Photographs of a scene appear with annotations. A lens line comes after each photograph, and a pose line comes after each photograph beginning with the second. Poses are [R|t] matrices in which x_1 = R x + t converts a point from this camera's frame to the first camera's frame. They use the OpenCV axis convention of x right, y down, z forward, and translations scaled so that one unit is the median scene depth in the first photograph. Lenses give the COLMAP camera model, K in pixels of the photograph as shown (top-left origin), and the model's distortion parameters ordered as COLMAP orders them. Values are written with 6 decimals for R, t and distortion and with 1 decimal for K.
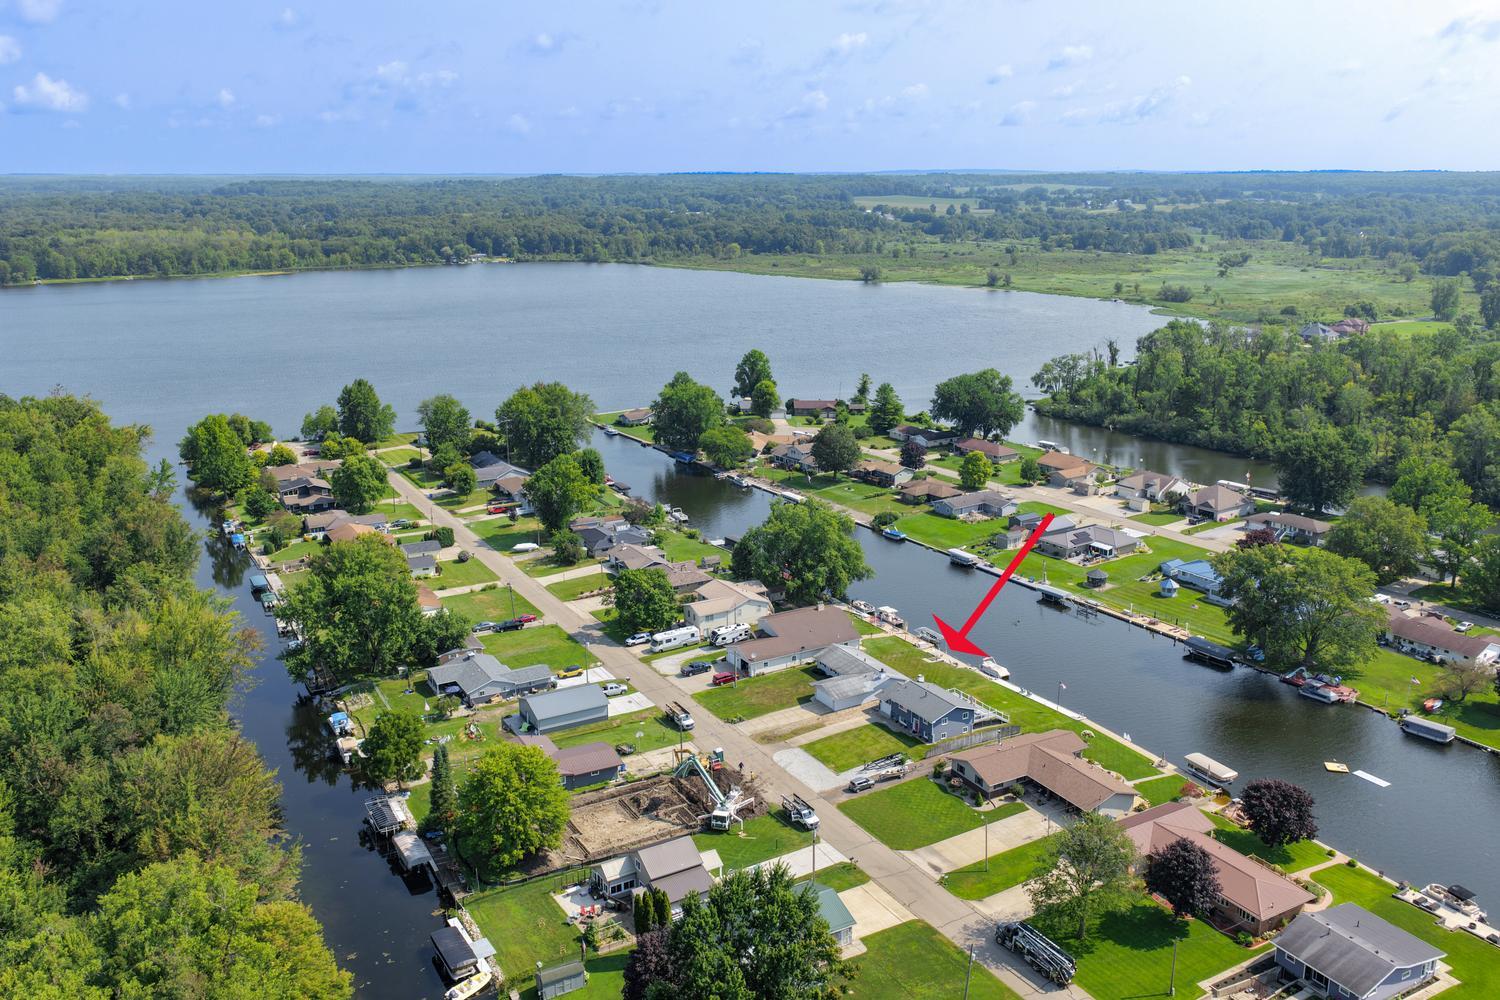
lens RADIAL K [[1240.8, 0, 759.3], [0, 1240.8, 505.4], [0, 0, 1]] dist [-0.015841, 0.034770]
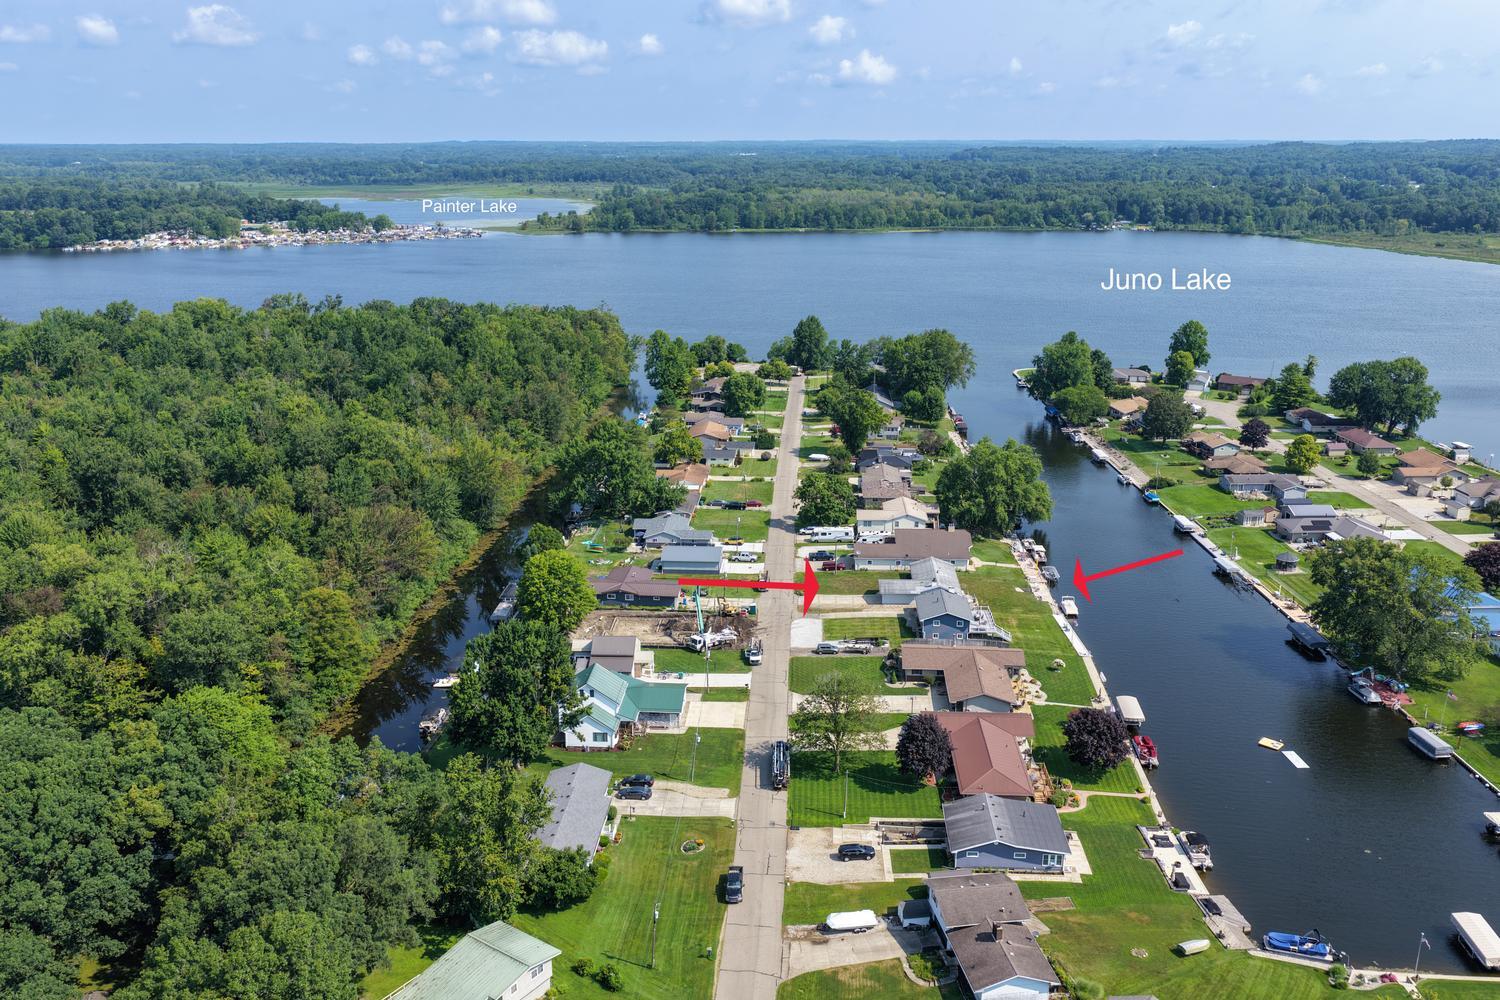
lens RADIAL K [[1240.8, 0, 756.3], [0, 1240.8, 501.9], [0, 0, 1]] dist [-0.015841, 0.034770]
pose [[0.837882, 0.153798, -0.523737, 0.360748], [-0.142007, 0.987865, 0.062906, 0.008654], [0.527056, 0.021666, 0.849554, -0.041119]]
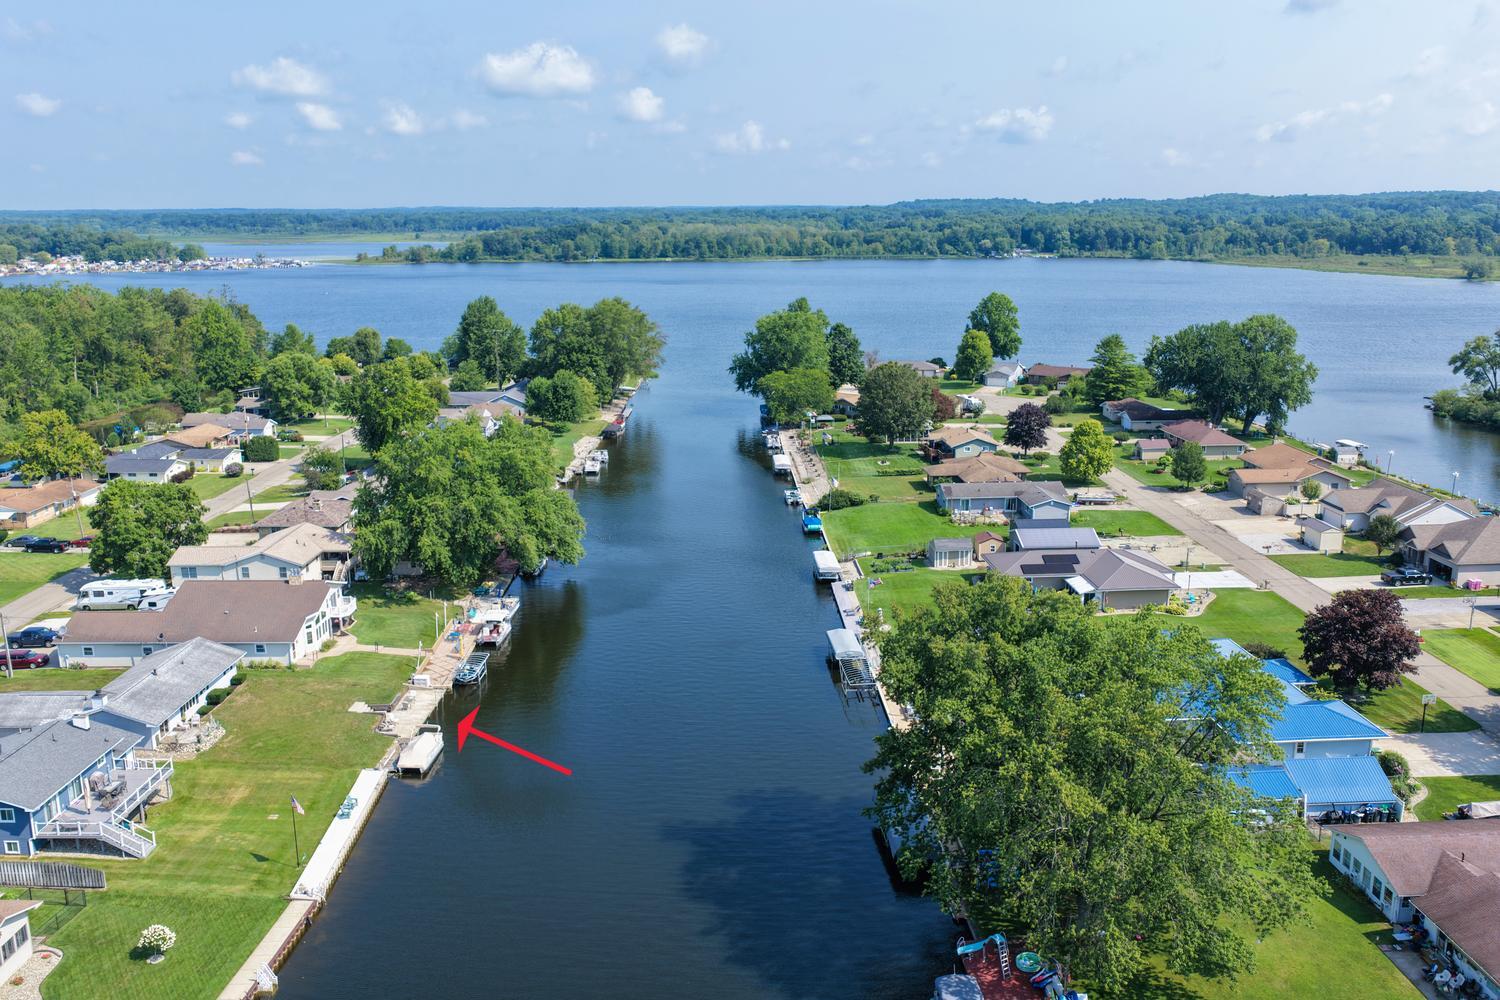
lens RADIAL K [[1240.8, 0, 749.6], [0, 1240.8, 499.3], [0, 0, 1]] dist [-0.015841, 0.034770]
pose [[0.853056, 0.115124, -0.508962, 0.373900], [-0.129815, 0.991516, 0.006695, 0.011286], [0.505414, 0.060360, 0.860763, 0.455740]]
